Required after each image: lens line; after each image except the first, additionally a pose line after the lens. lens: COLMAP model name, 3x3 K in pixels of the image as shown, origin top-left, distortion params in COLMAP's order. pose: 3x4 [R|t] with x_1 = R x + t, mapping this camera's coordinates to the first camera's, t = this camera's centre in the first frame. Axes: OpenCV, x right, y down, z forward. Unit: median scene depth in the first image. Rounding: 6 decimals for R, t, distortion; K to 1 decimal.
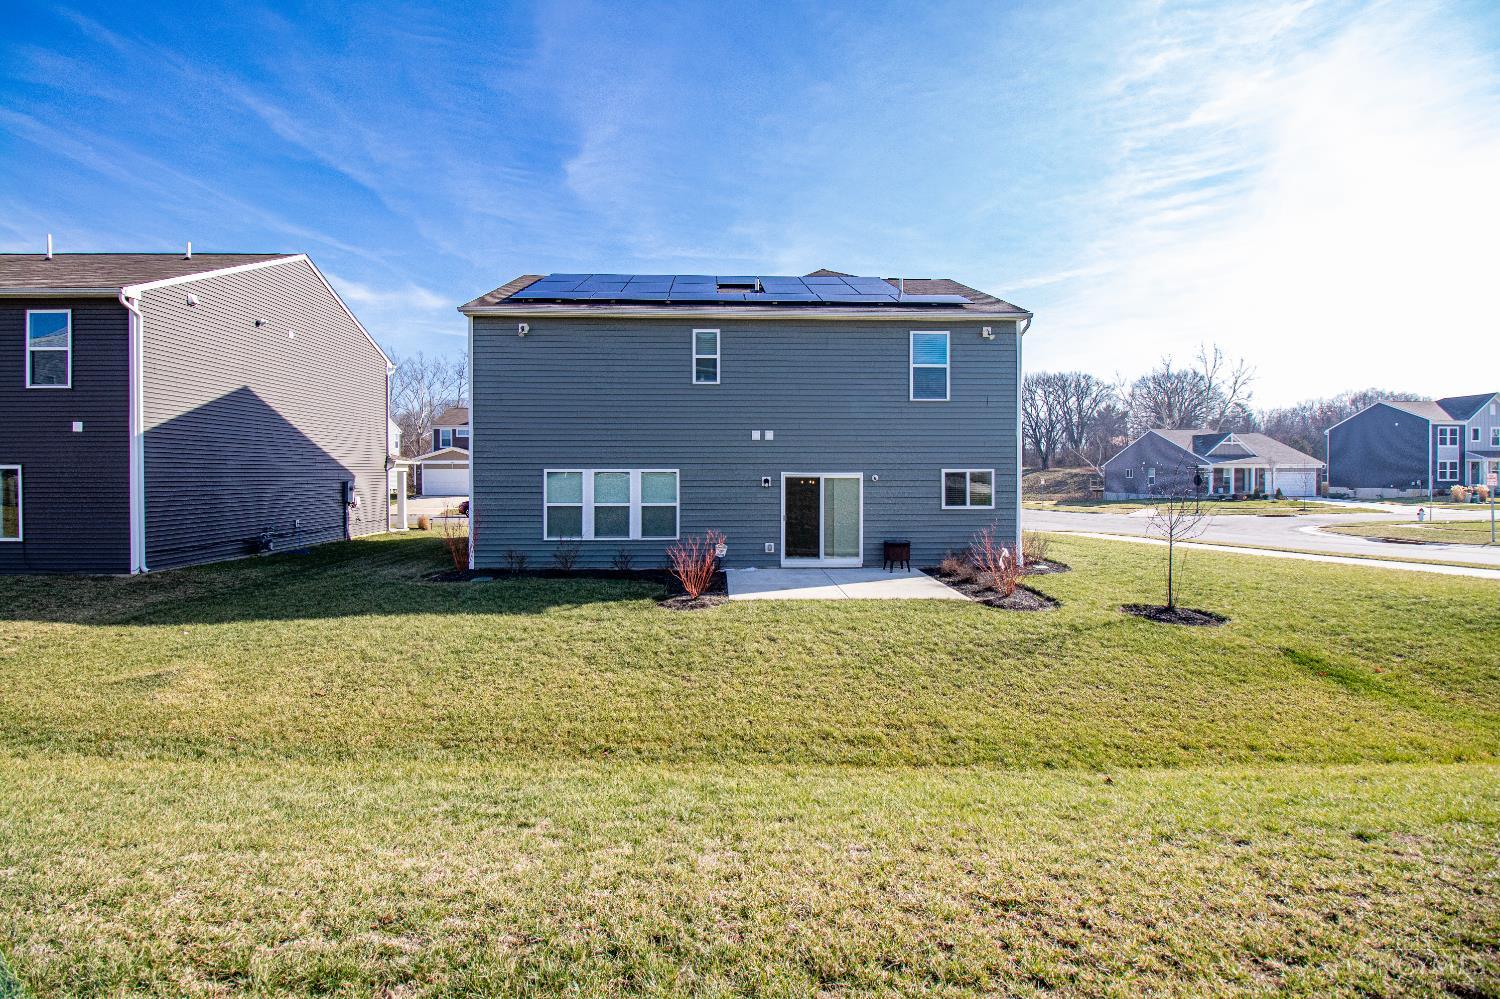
lens RADIAL K [[705.8, 0, 765.2], [0, 705.8, 465.2], [0, 0, 1]] dist [-0.005305, -0.000841]
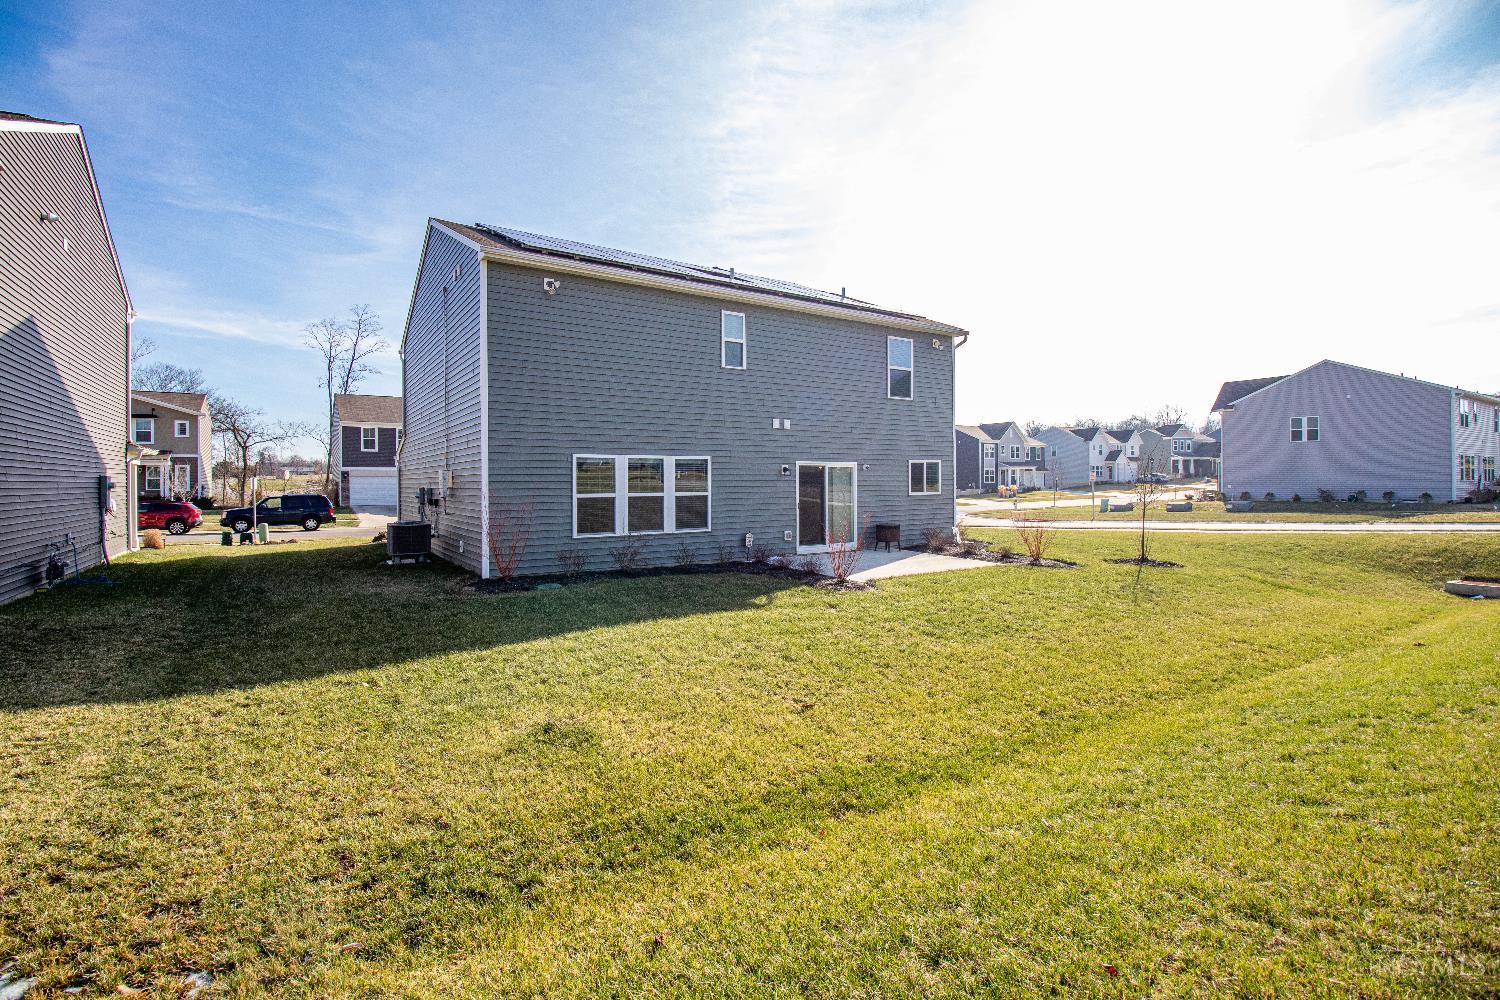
lens RADIAL K [[705.8, 0, 779.9], [0, 705.8, 492.8], [0, 0, 1]] dist [-0.005305, -0.000841]
pose [[0.855500, -0.014459, 0.517600, -0.525114], [0.001998, 0.999695, 0.024625, 0.030363], [-0.517798, -0.020032, 0.855268, 0.135486]]
